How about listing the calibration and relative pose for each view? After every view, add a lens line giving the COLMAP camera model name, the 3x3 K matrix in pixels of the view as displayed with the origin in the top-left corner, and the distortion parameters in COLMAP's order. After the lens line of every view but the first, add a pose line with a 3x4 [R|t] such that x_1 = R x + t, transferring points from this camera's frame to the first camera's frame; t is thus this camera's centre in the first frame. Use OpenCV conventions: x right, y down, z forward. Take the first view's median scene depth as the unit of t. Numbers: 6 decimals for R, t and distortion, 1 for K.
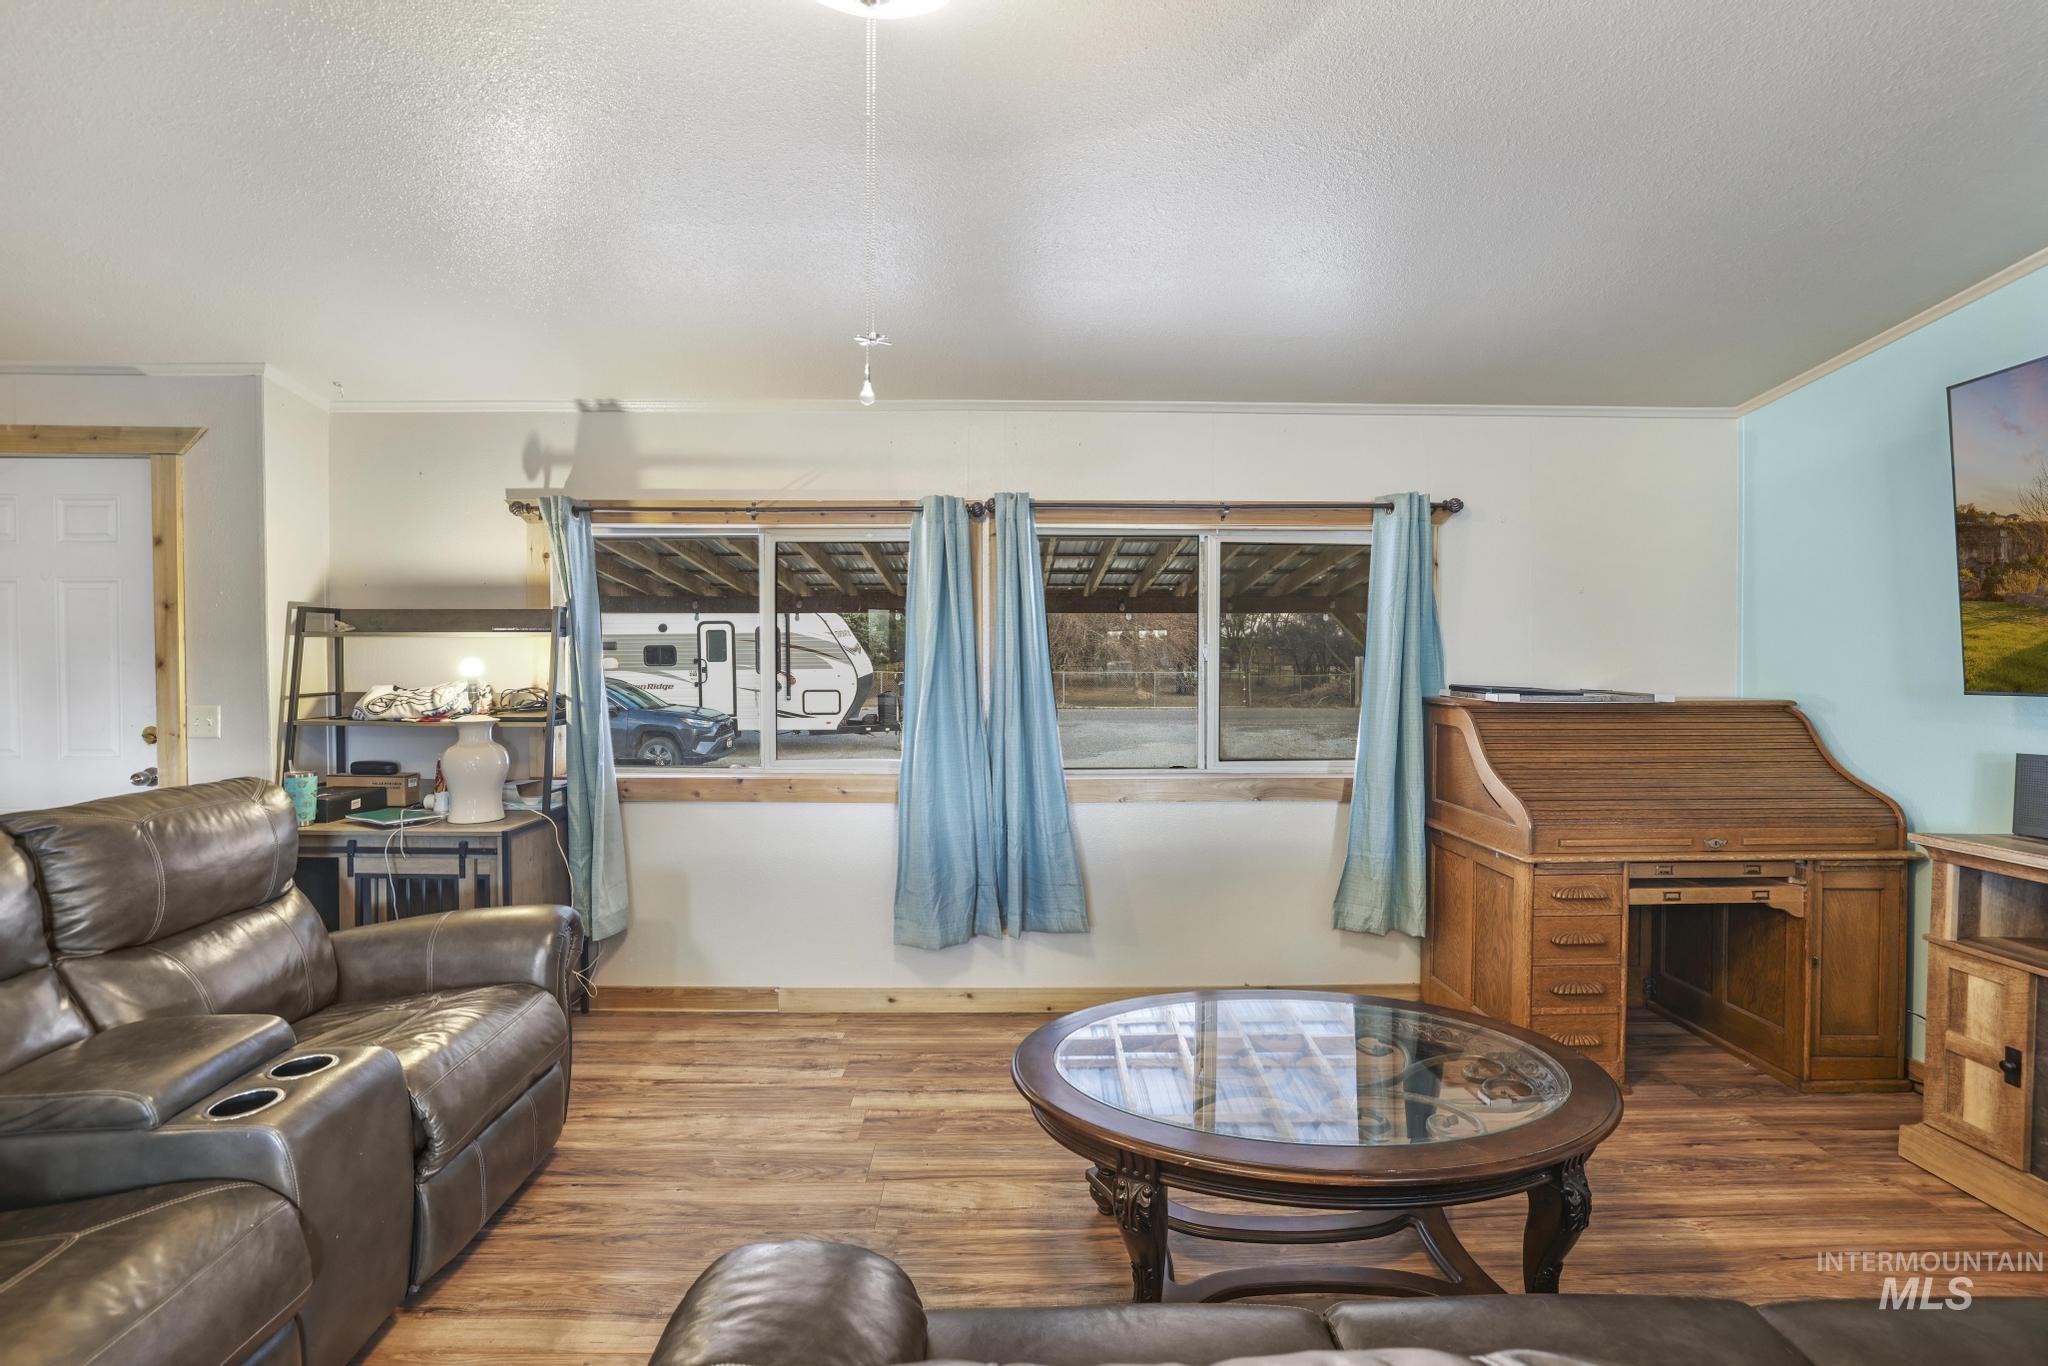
lens RADIAL K [[962.1, 0, 1026.0], [0, 962.1, 650.2], [0, 0, 1]] dist [-0.053299, 0.043780]
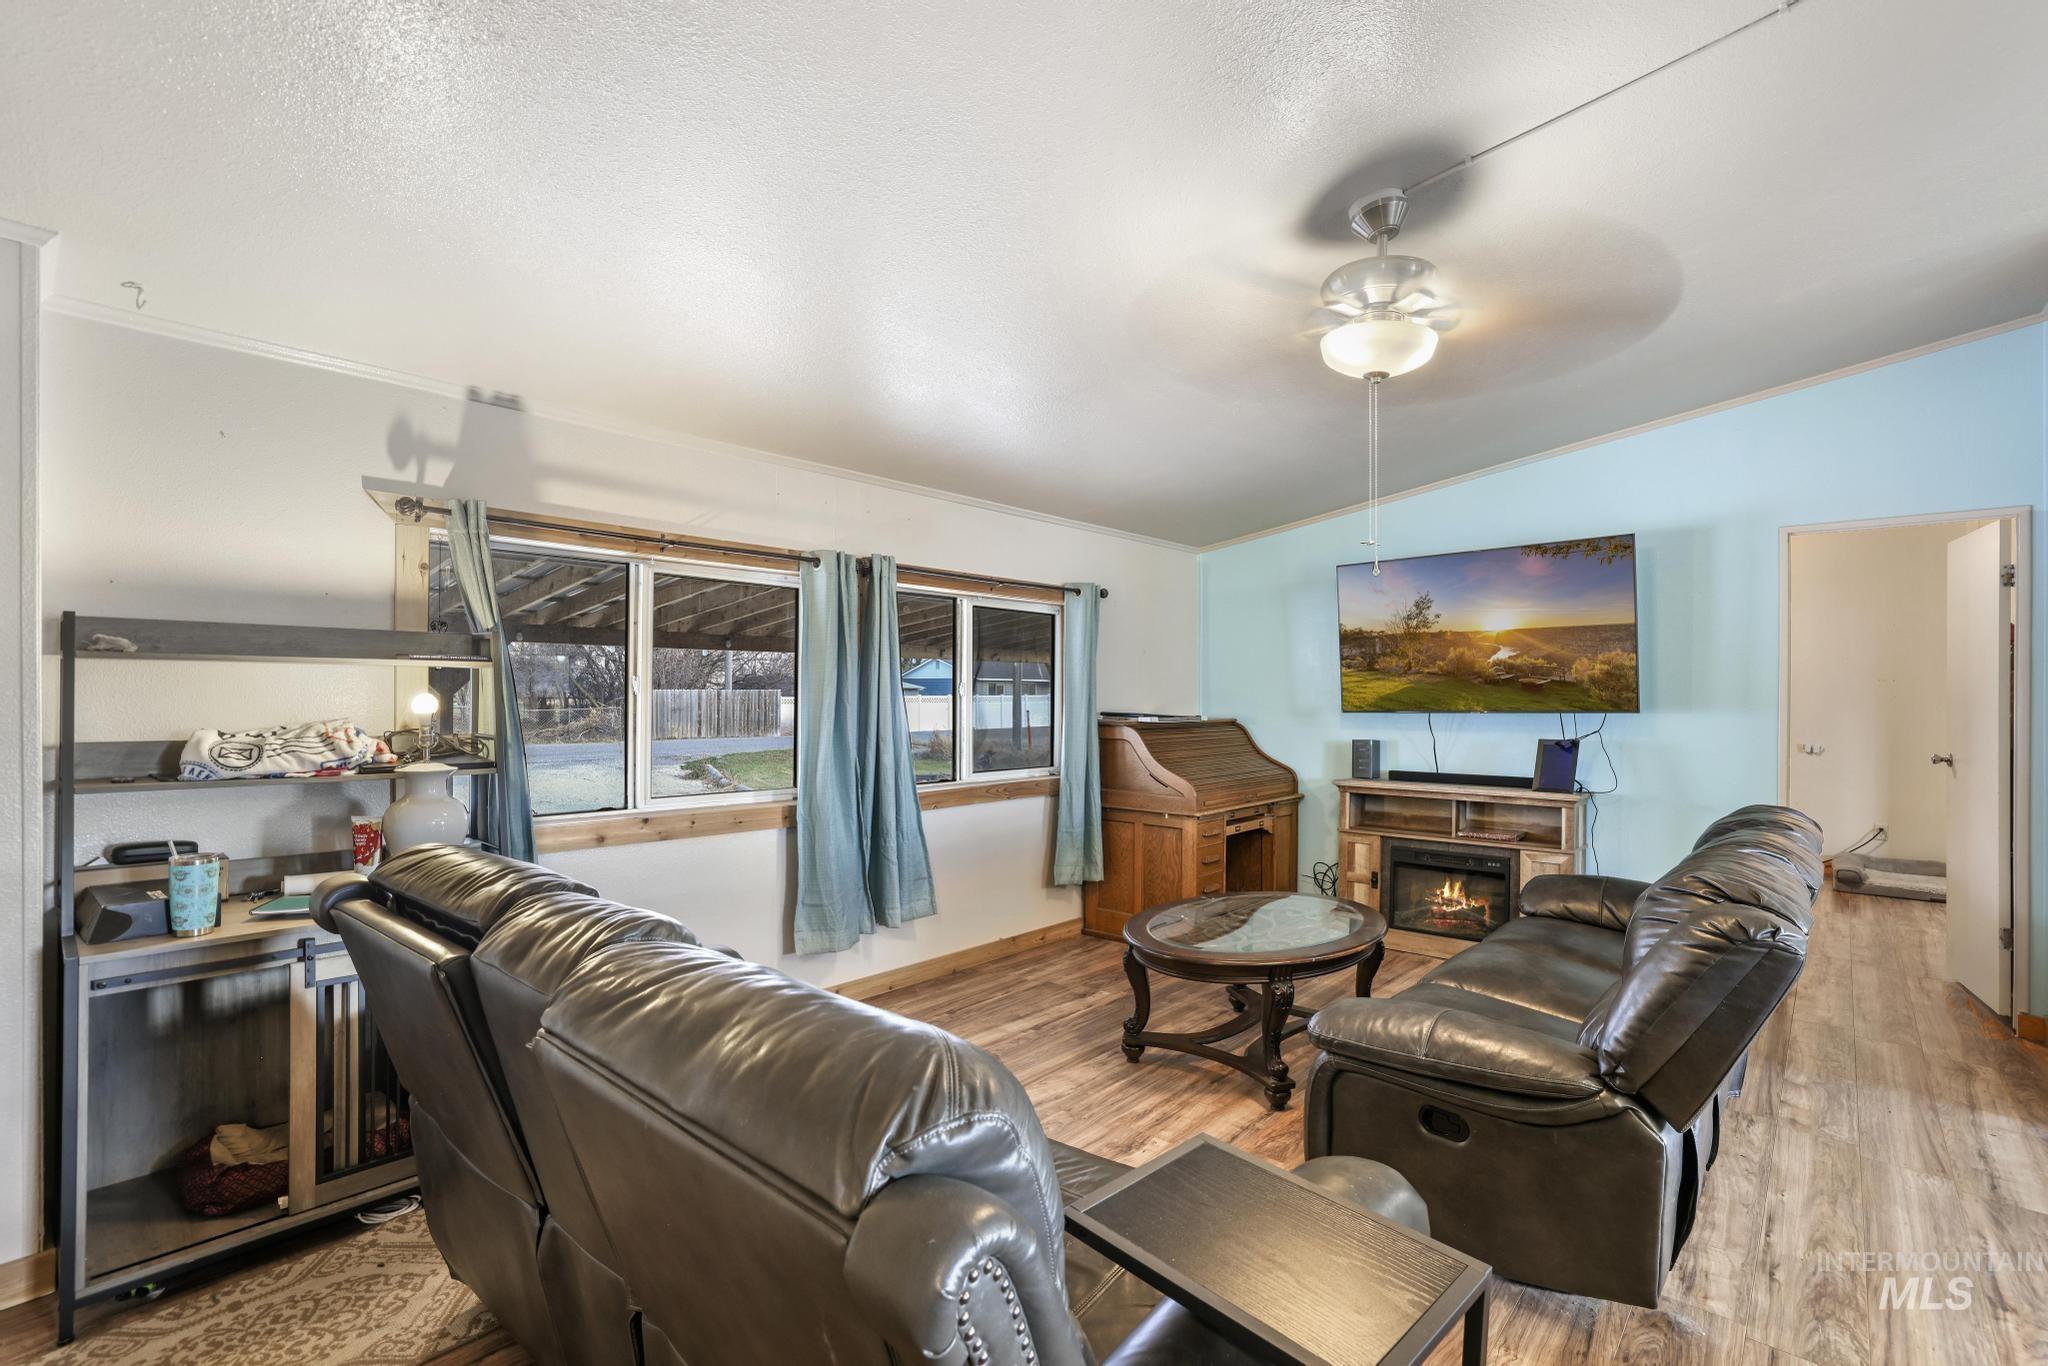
lens RADIAL K [[932.7, 0, 1020.2], [0, 932.7, 670.8], [0, 0, 1]] dist [-0.040271, 0.019163]
pose [[0.683347, 0.020547, 0.729805, -0.744654], [-0.013602, 0.999789, -0.015413, -0.004945], [-0.729967, 0.000606, 0.683482, 0.088829]]
